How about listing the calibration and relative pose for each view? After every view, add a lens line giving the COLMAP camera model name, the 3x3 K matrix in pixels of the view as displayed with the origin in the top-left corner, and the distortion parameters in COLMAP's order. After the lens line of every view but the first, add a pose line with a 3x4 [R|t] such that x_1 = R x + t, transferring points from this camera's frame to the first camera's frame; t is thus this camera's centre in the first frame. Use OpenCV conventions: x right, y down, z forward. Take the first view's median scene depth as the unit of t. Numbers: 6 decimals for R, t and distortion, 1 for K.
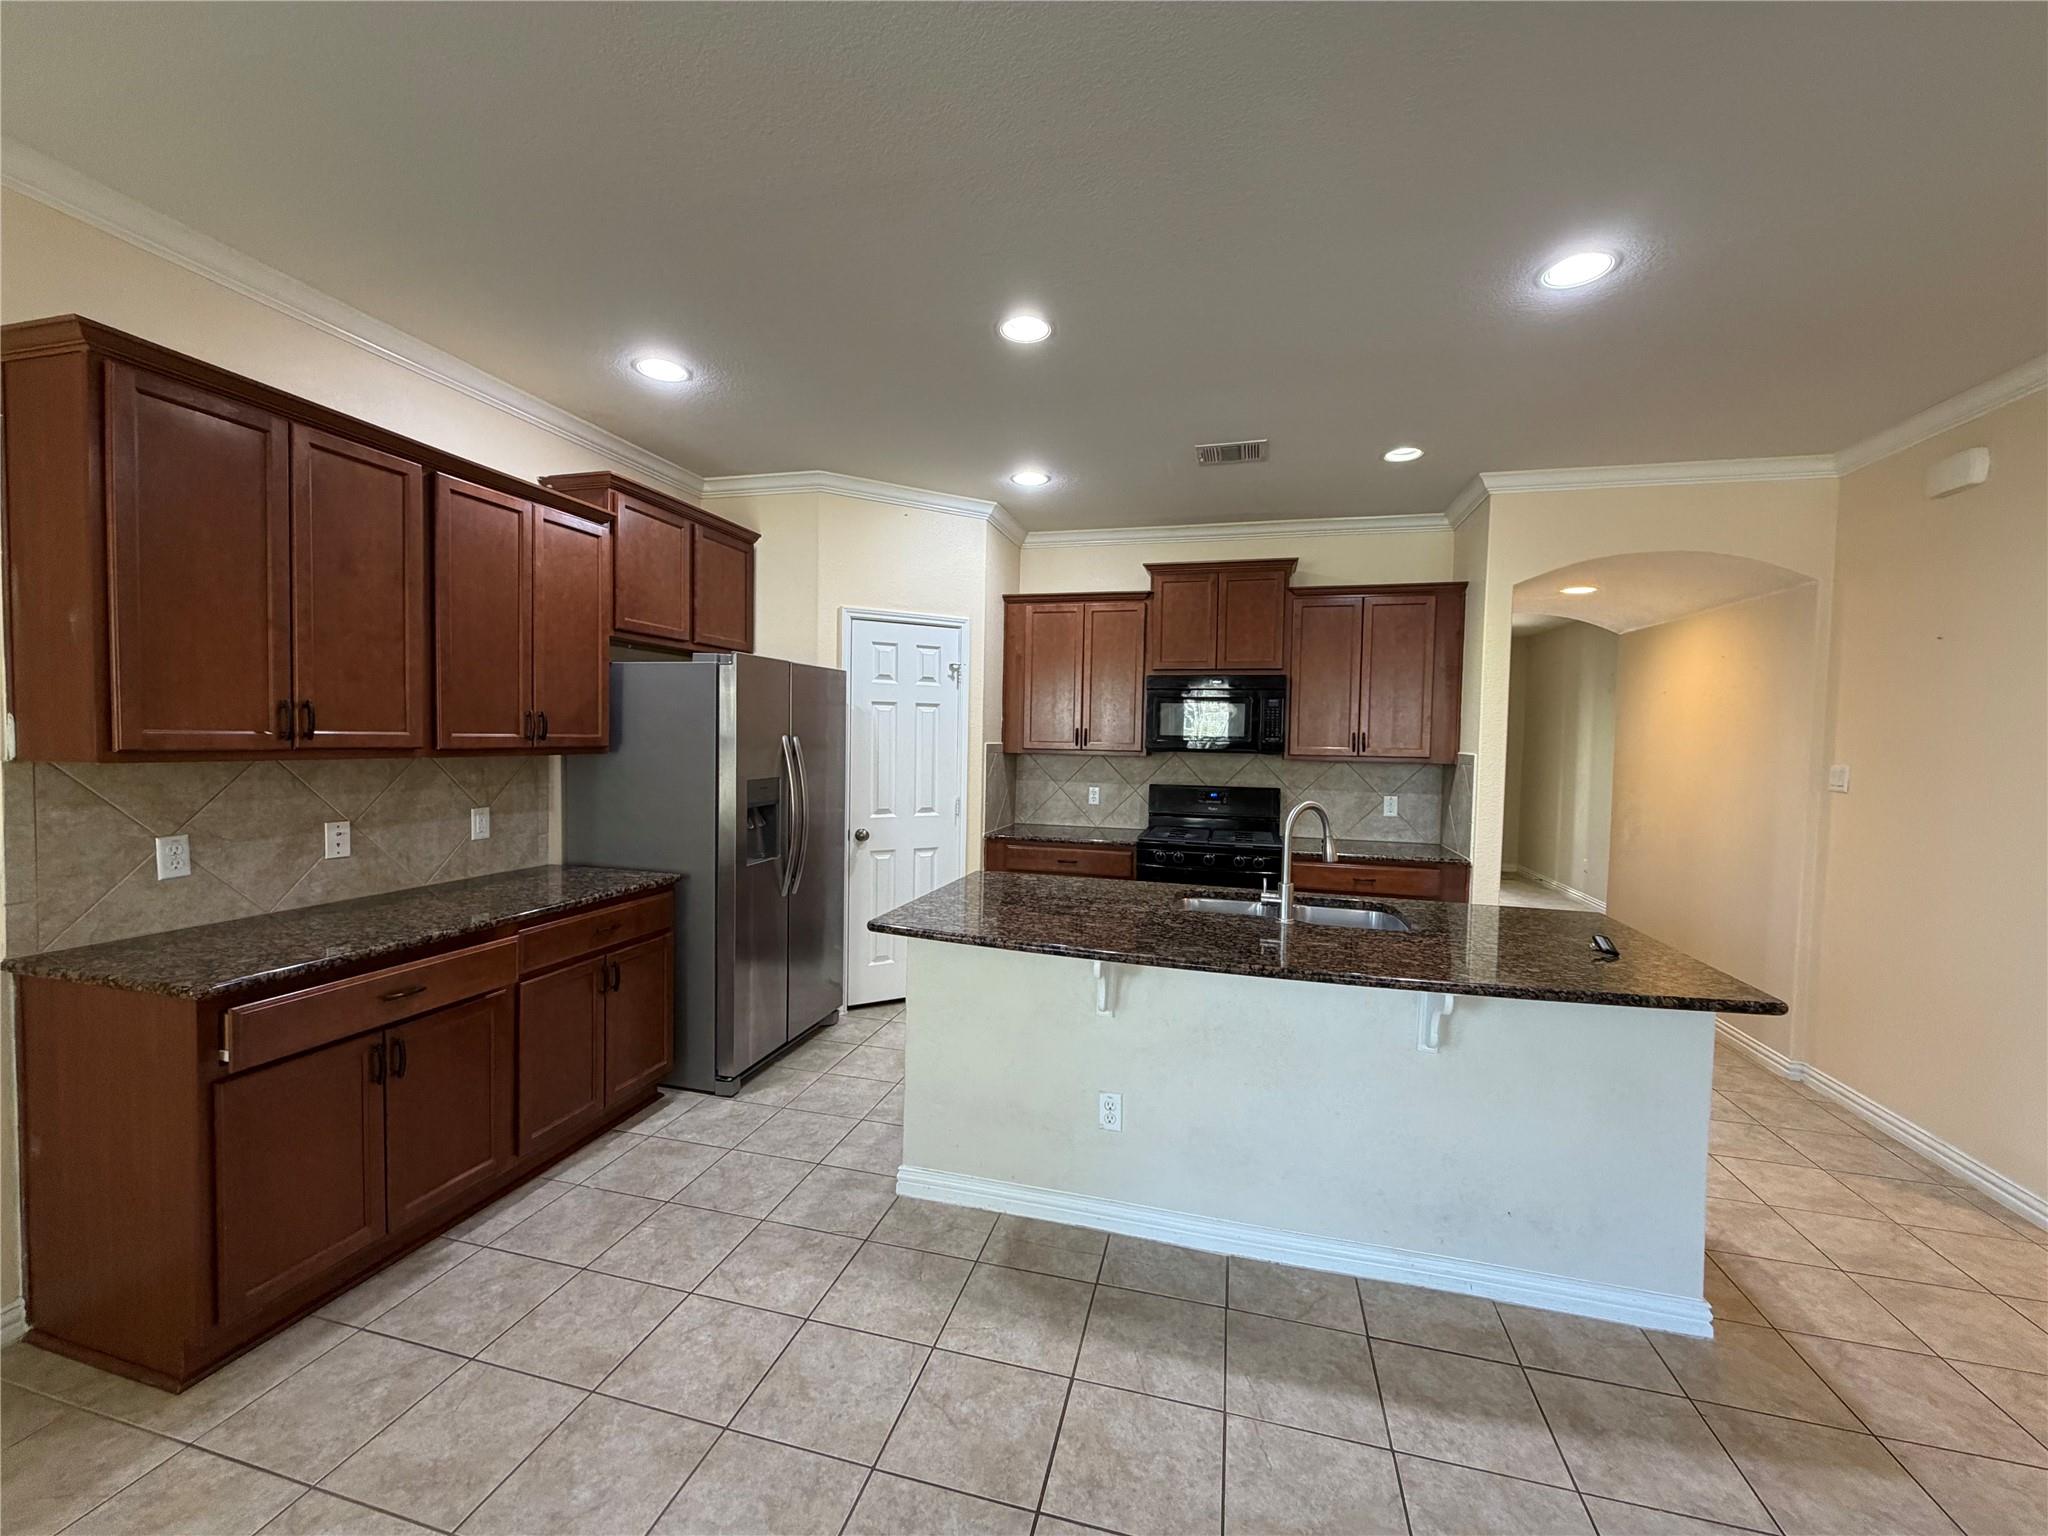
lens RADIAL K [[818.9, 0, 1019.4], [0, 818.9, 767.1], [0, 0, 1]] dist [-0.000045, 0.000117]
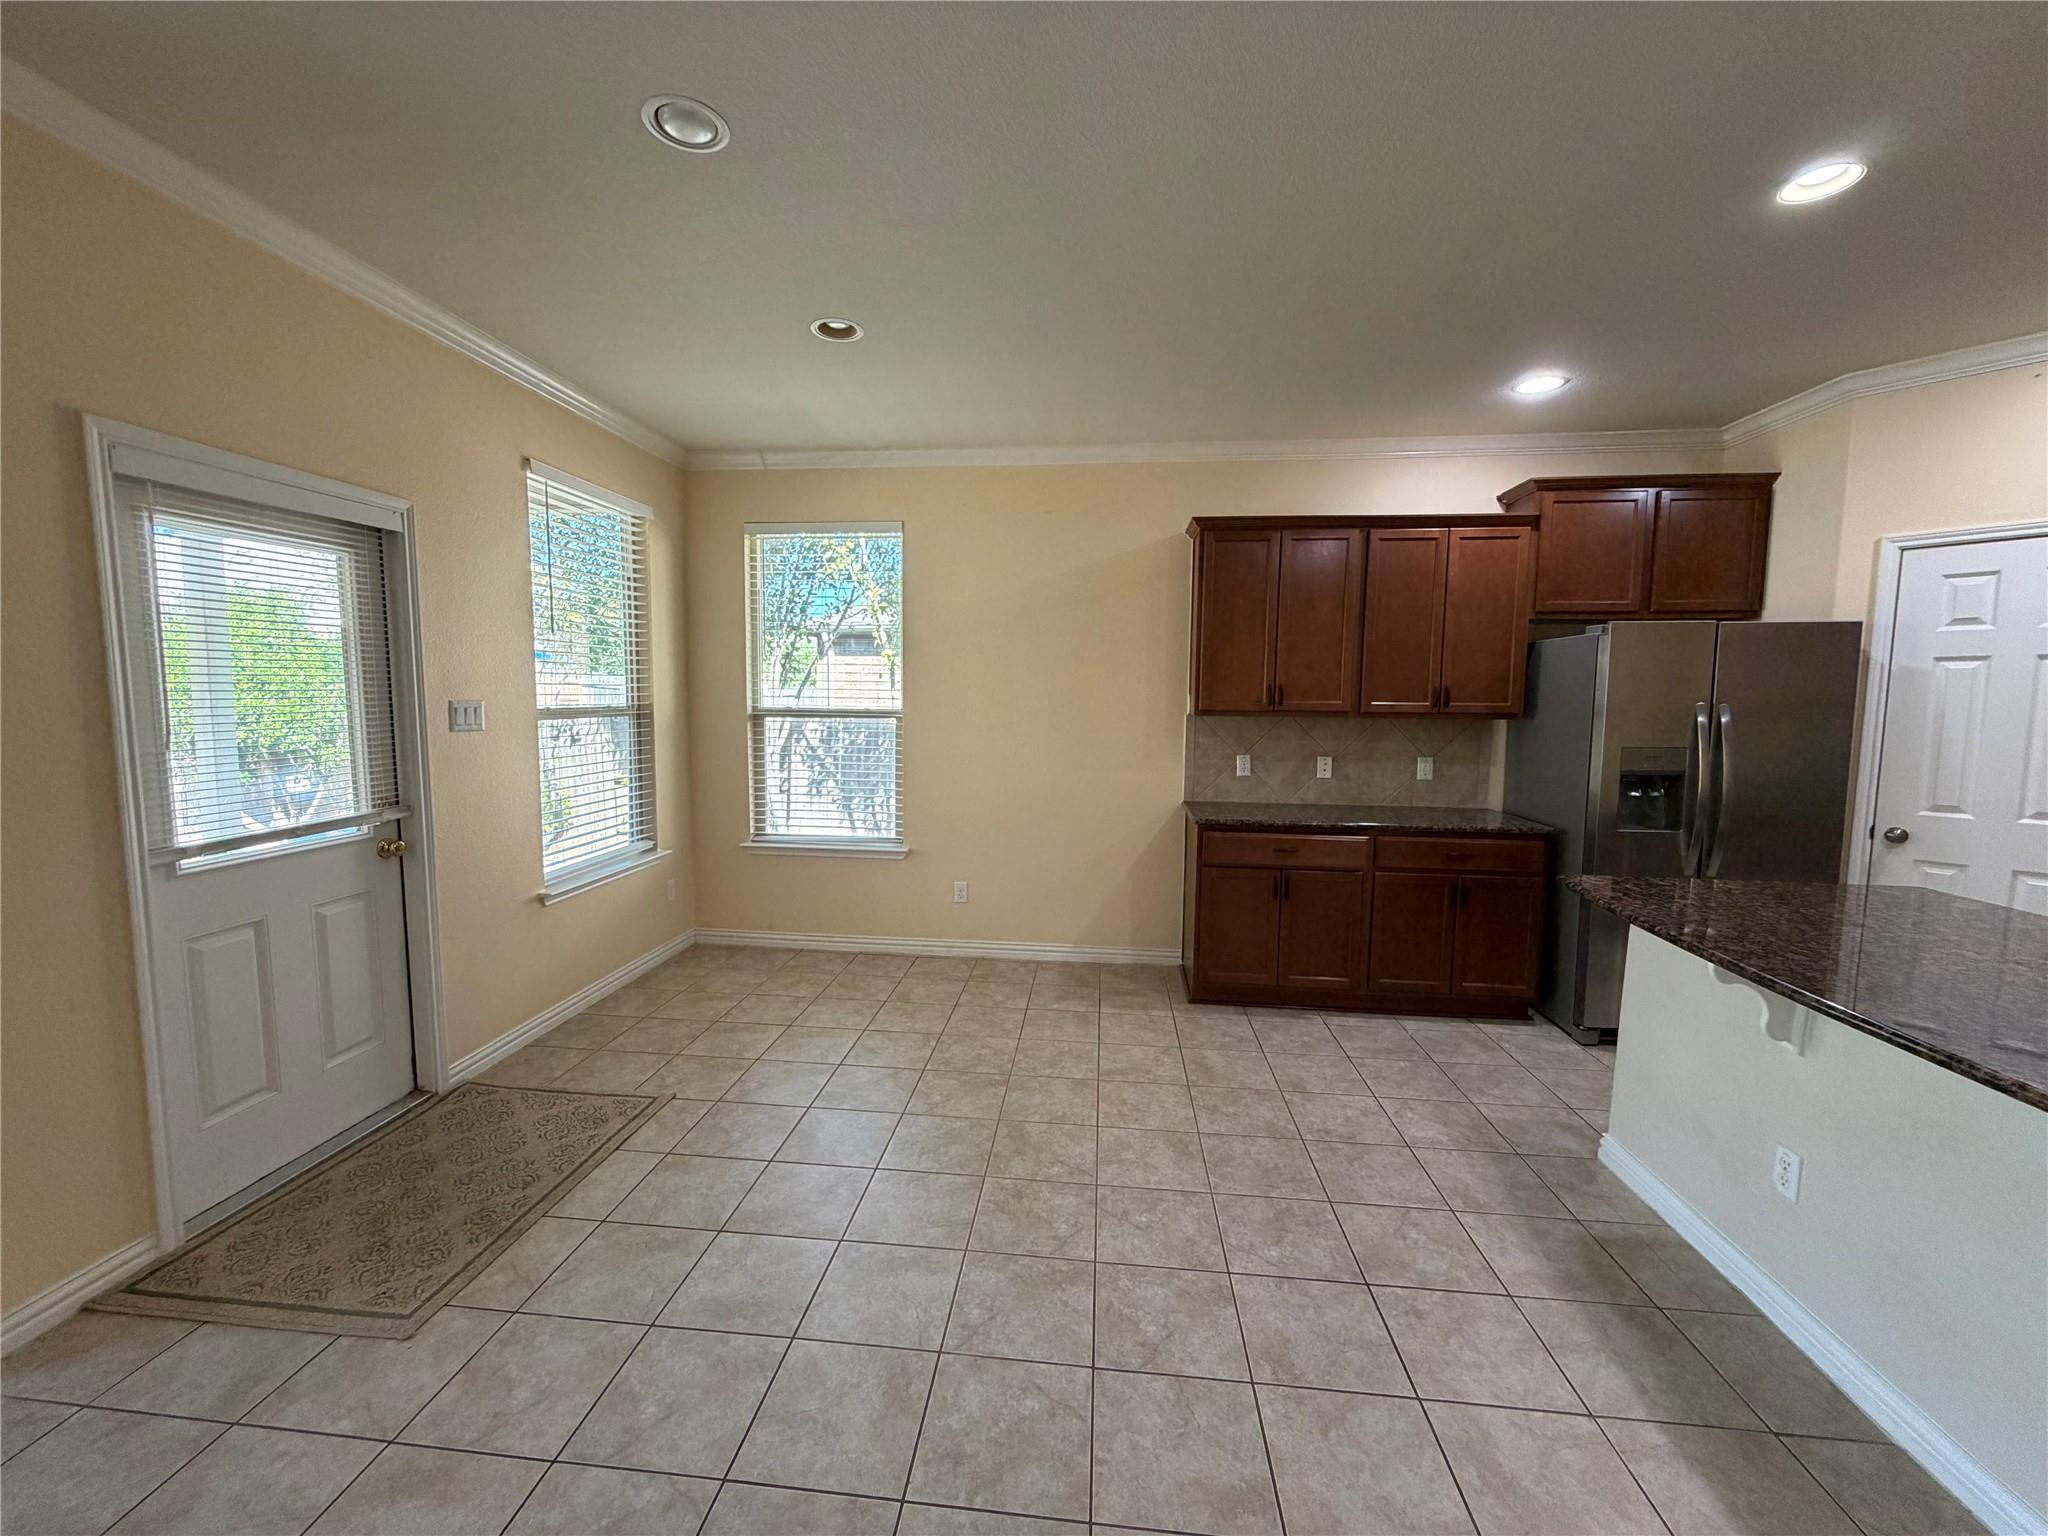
lens RADIAL K [[818.9, 0, 1014.9], [0, 818.9, 767.2], [0, 0, 1]] dist [-0.000045, 0.000117]
pose [[0.152470, 0.066949, -0.986038, 0.678874], [-0.042934, 0.997210, 0.061069, 0.013729], [0.987375, 0.033023, 0.154919, 0.119533]]
